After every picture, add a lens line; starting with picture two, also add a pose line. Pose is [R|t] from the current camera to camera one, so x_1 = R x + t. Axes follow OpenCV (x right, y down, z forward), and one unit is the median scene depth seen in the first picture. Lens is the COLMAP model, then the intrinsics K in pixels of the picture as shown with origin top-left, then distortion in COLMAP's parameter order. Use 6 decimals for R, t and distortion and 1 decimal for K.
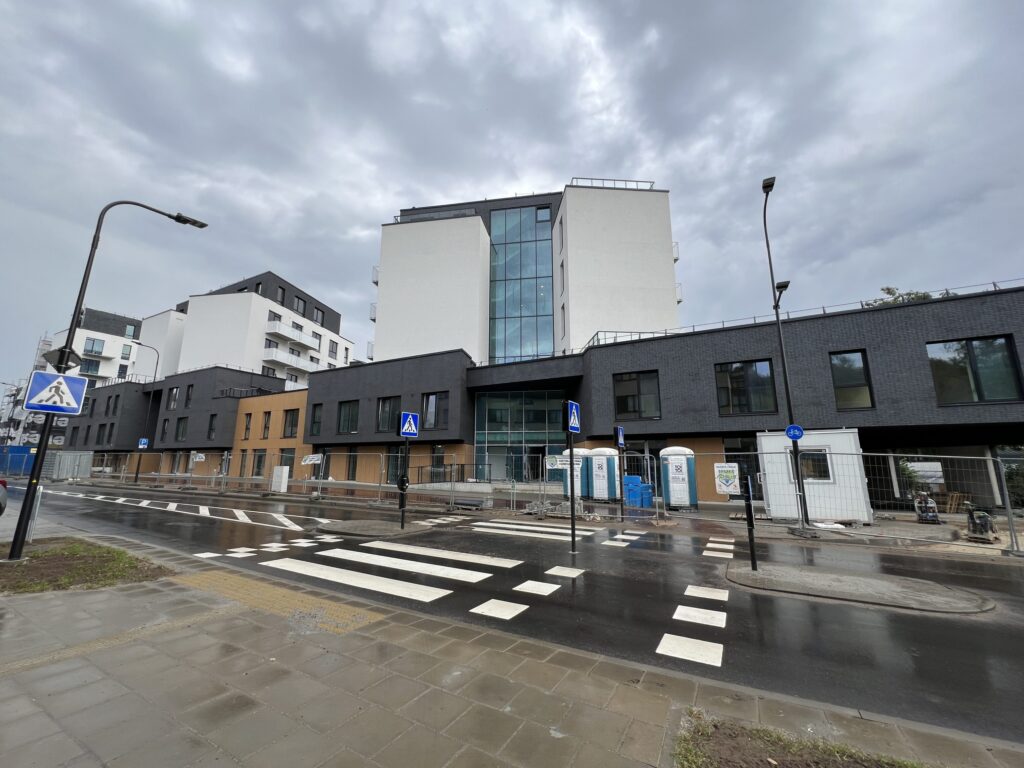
lens RADIAL K [[408.3, 0, 507.9], [0, 408.3, 382.4], [0, 0, 1]] dist [0.003016, 0.000040]
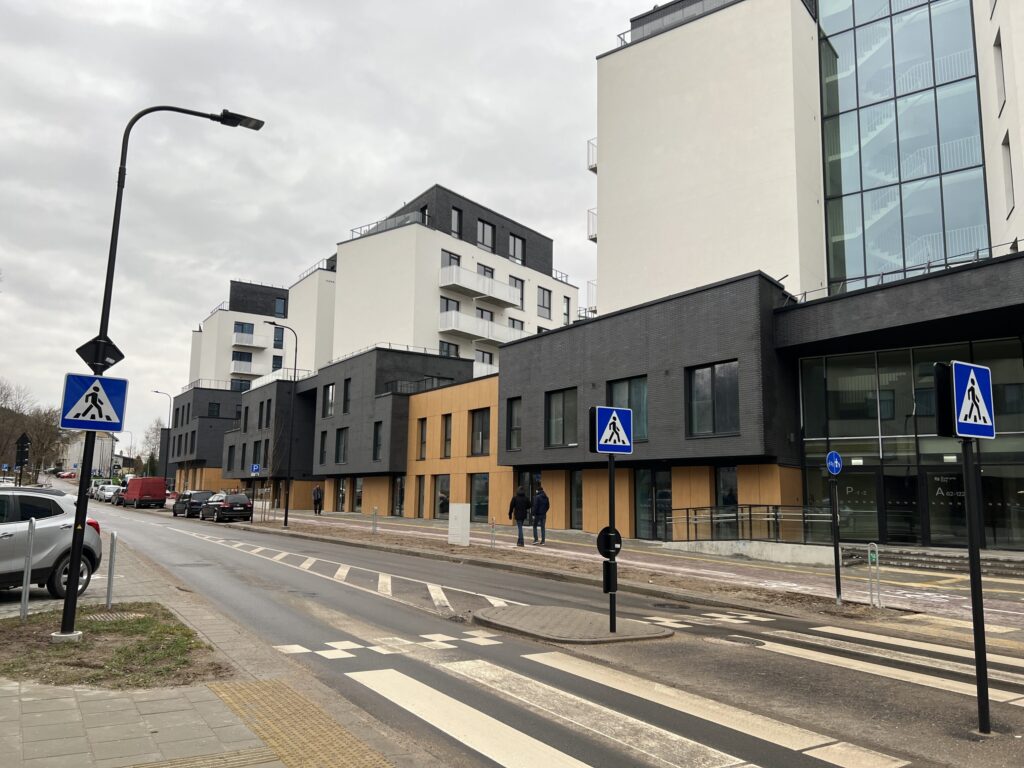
lens RADIAL K [[757.8, 0, 507.1], [0, 757.8, 386.9], [0, 0, 1]] dist [0.058118, -0.054869]
pose [[0.882718, -0.057990, -0.466311, 0.027887], [0.081313, 0.996236, 0.030032, 0.003273], [0.462815, -0.064427, 0.884111, 0.032968]]
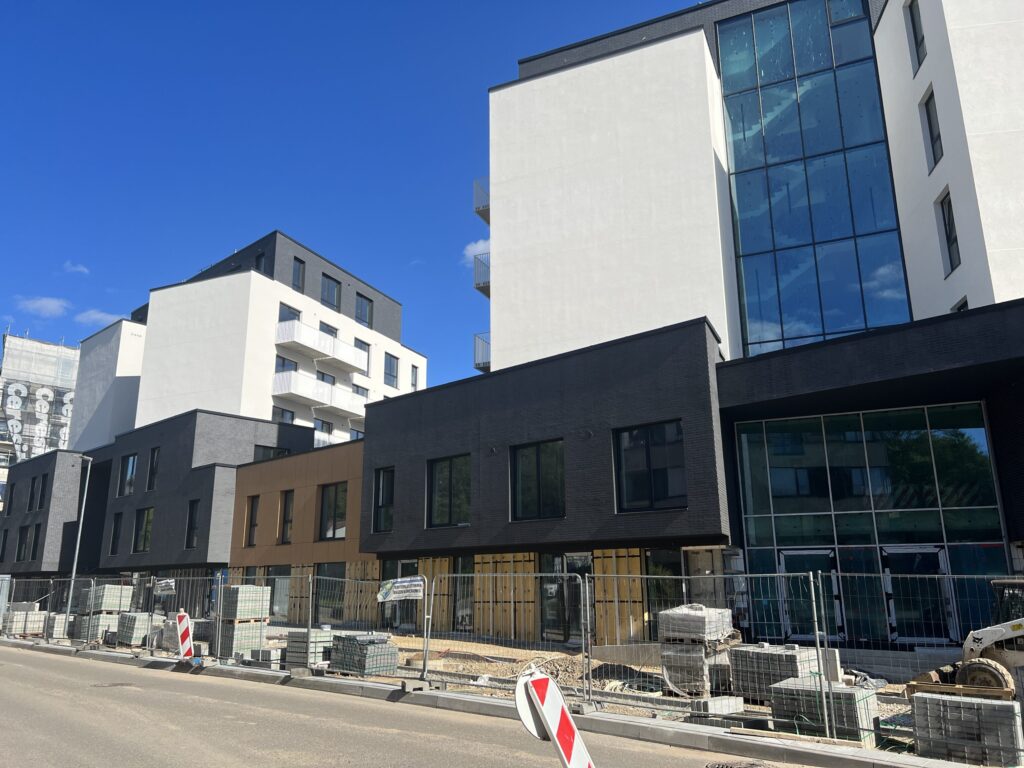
lens RADIAL K [[757.8, 0, 507.6], [0, 757.8, 381.8], [0, 0, 1]] dist [0.058118, -0.054869]
pose [[0.971030, -0.076067, -0.226526, -0.096758], [0.062068, 0.995732, -0.068303, 0.018806], [0.230755, 0.052264, 0.971607, 0.132216]]
